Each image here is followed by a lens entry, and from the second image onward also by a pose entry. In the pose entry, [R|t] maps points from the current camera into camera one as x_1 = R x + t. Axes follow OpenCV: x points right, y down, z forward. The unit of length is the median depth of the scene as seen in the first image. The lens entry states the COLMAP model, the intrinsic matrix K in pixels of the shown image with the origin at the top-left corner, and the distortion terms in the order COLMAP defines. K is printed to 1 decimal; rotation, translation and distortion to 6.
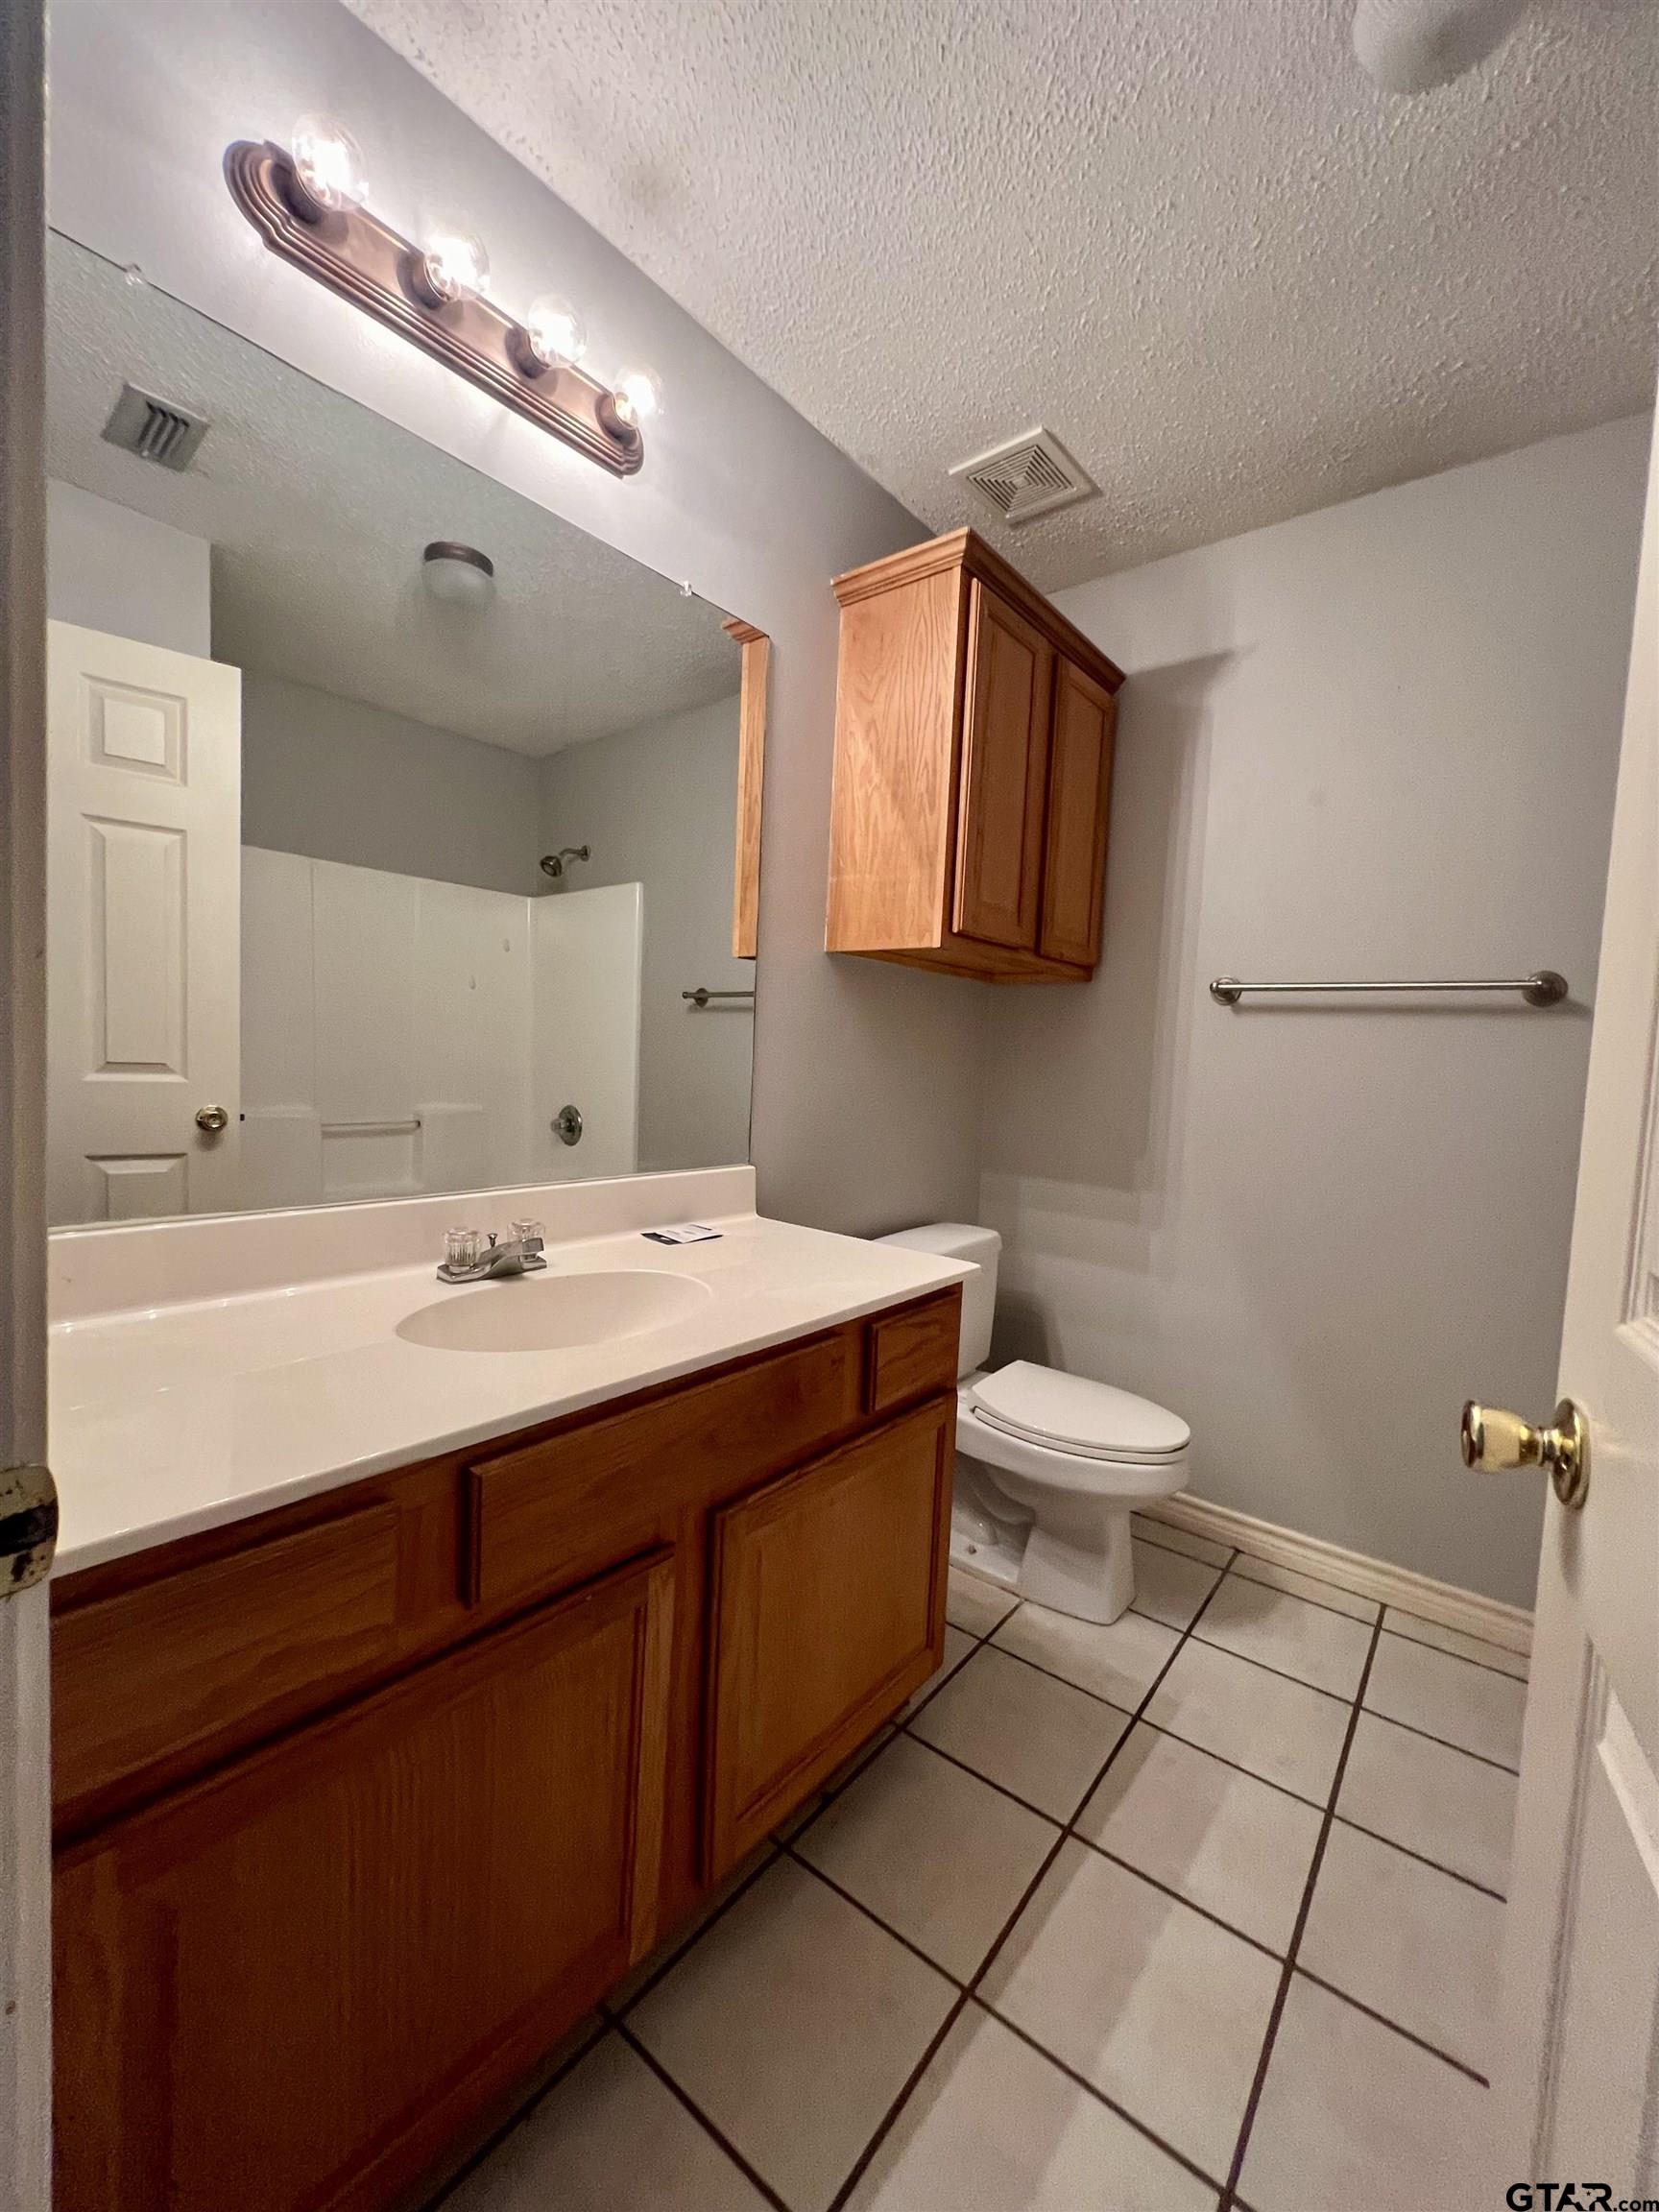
lens RADIAL K [[888.0, 0, 834.4], [0, 888.0, 1106.8], [0, 0, 1]] dist [-0.001974, 0.001004]
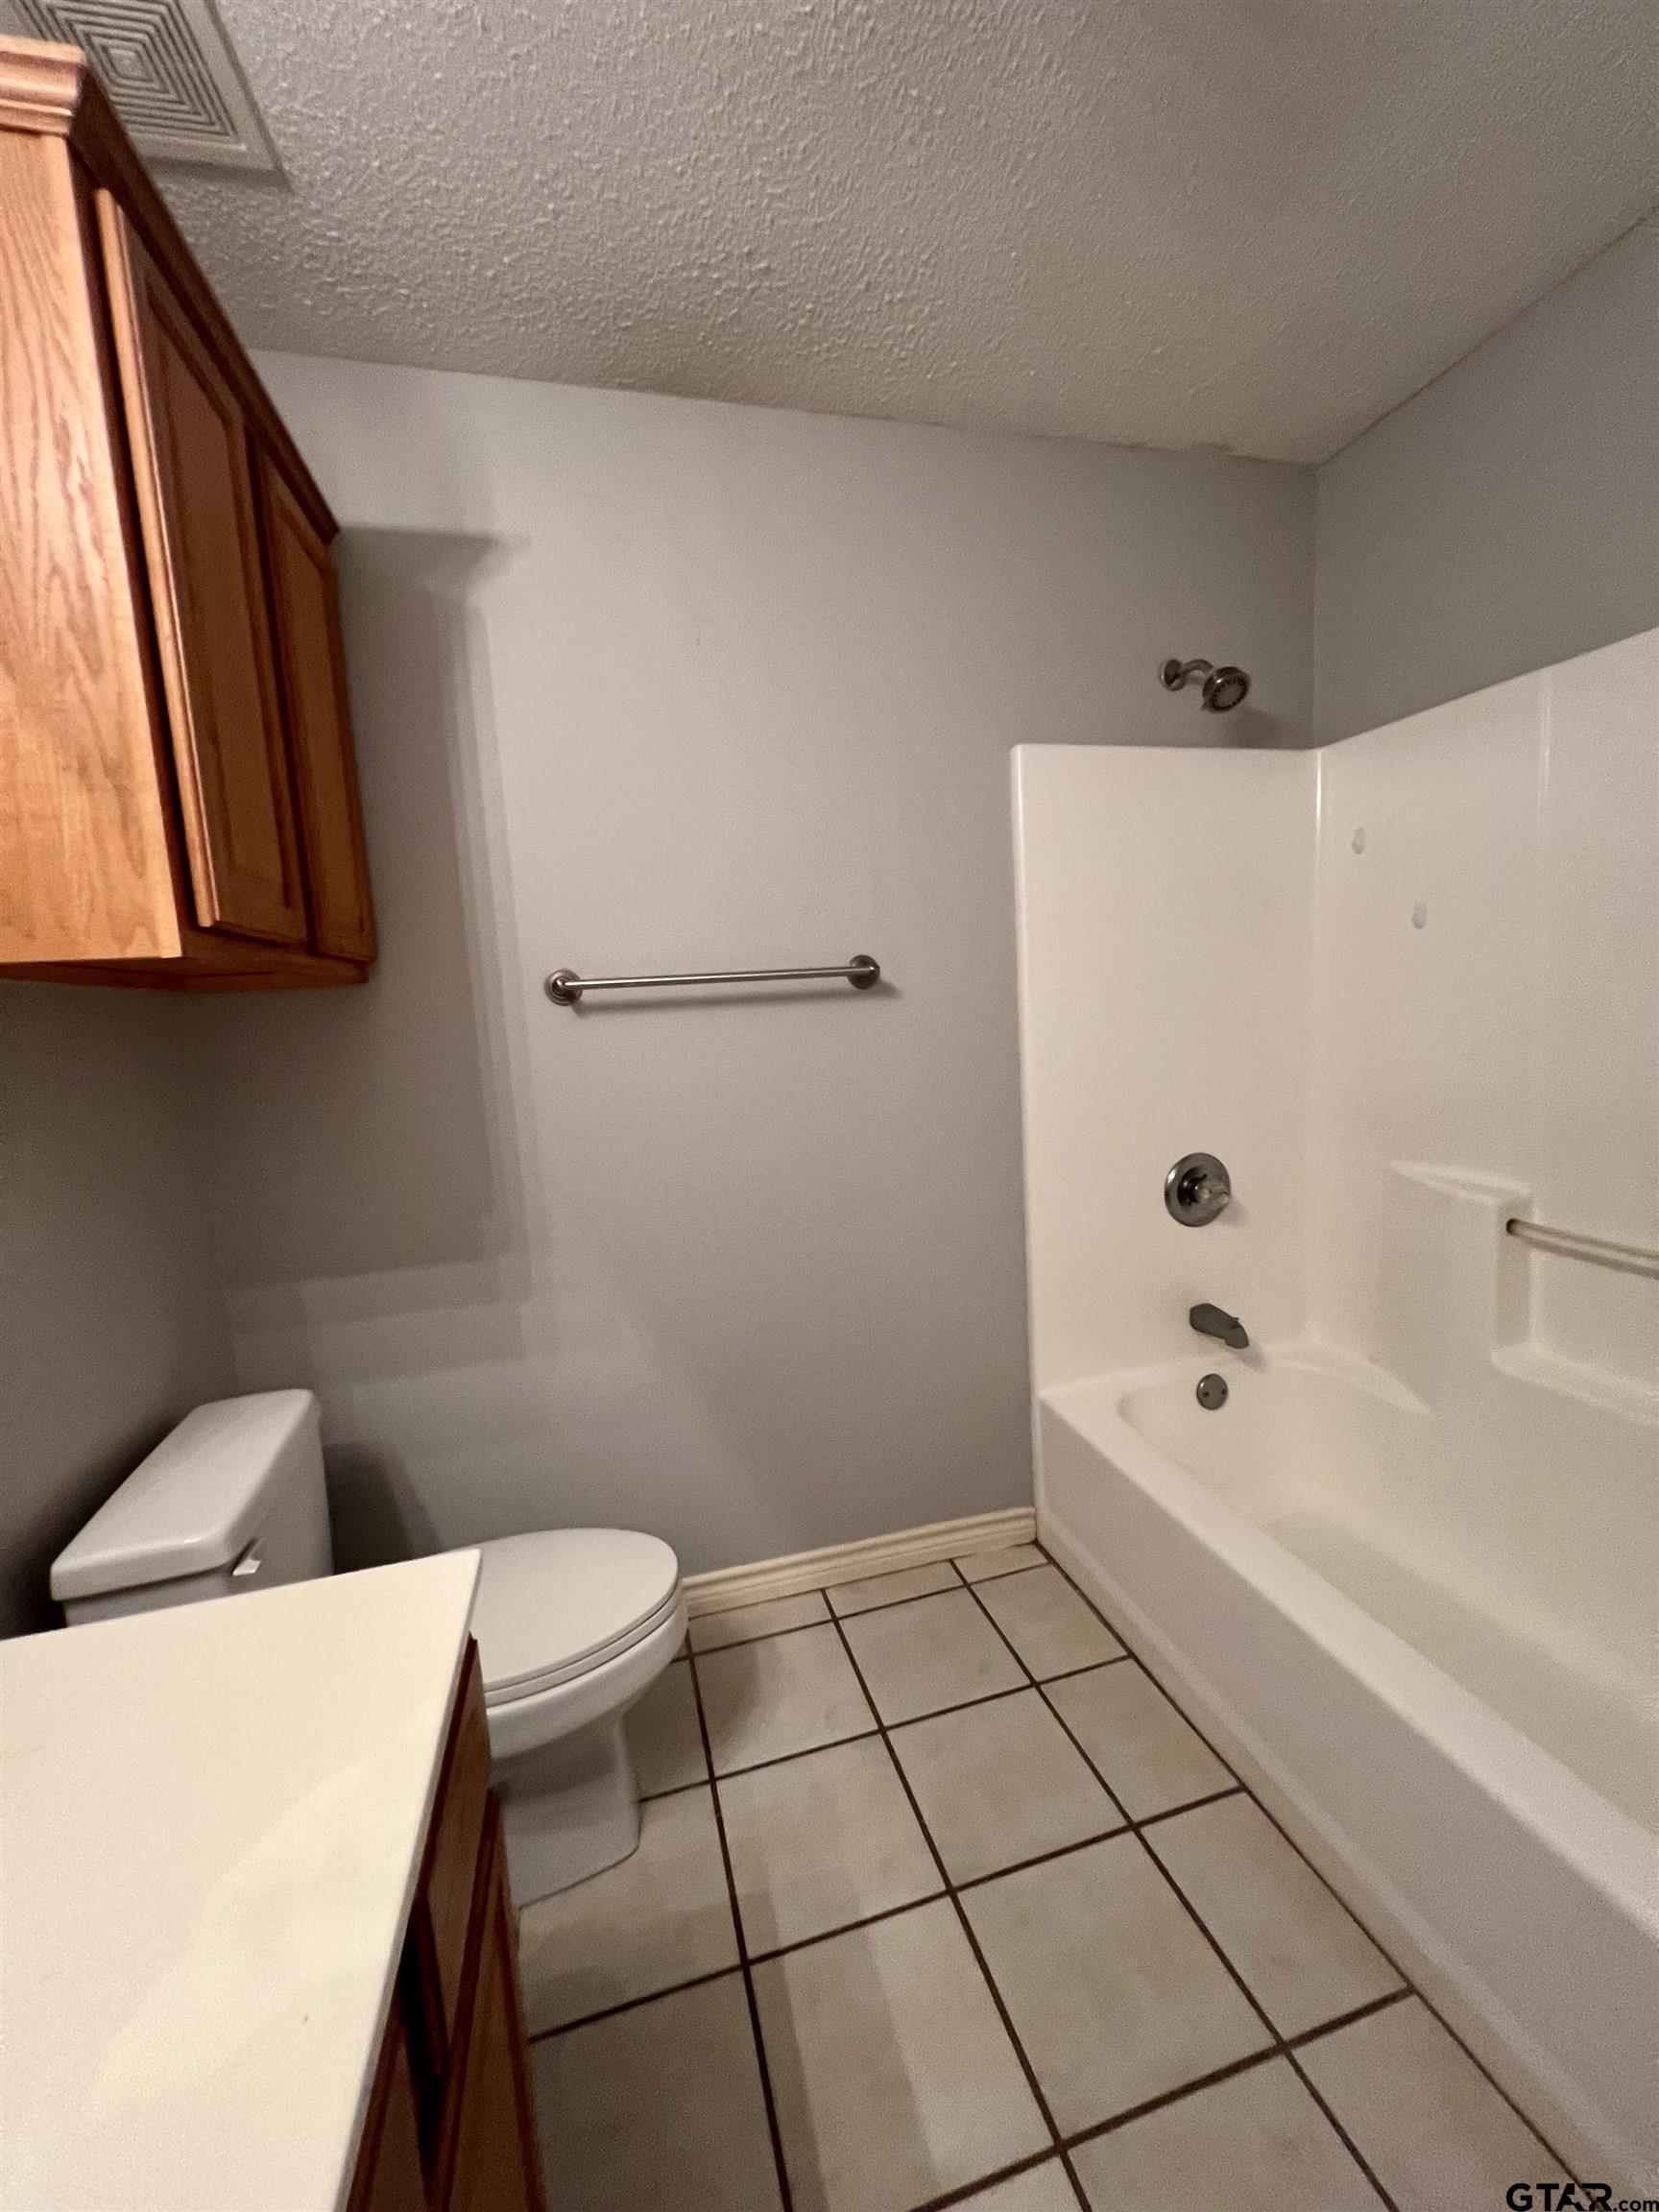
lens RADIAL K [[885.1, 0, 835.1], [0, 885.1, 1106.4], [0, 0, 1]] dist [-0.000692, 0.001184]
pose [[0.582542, -0.175328, 0.793665, -0.074154], [0.134187, 0.983804, 0.118840, -0.097134], [-0.801647, 0.037271, 0.596634, 0.369781]]
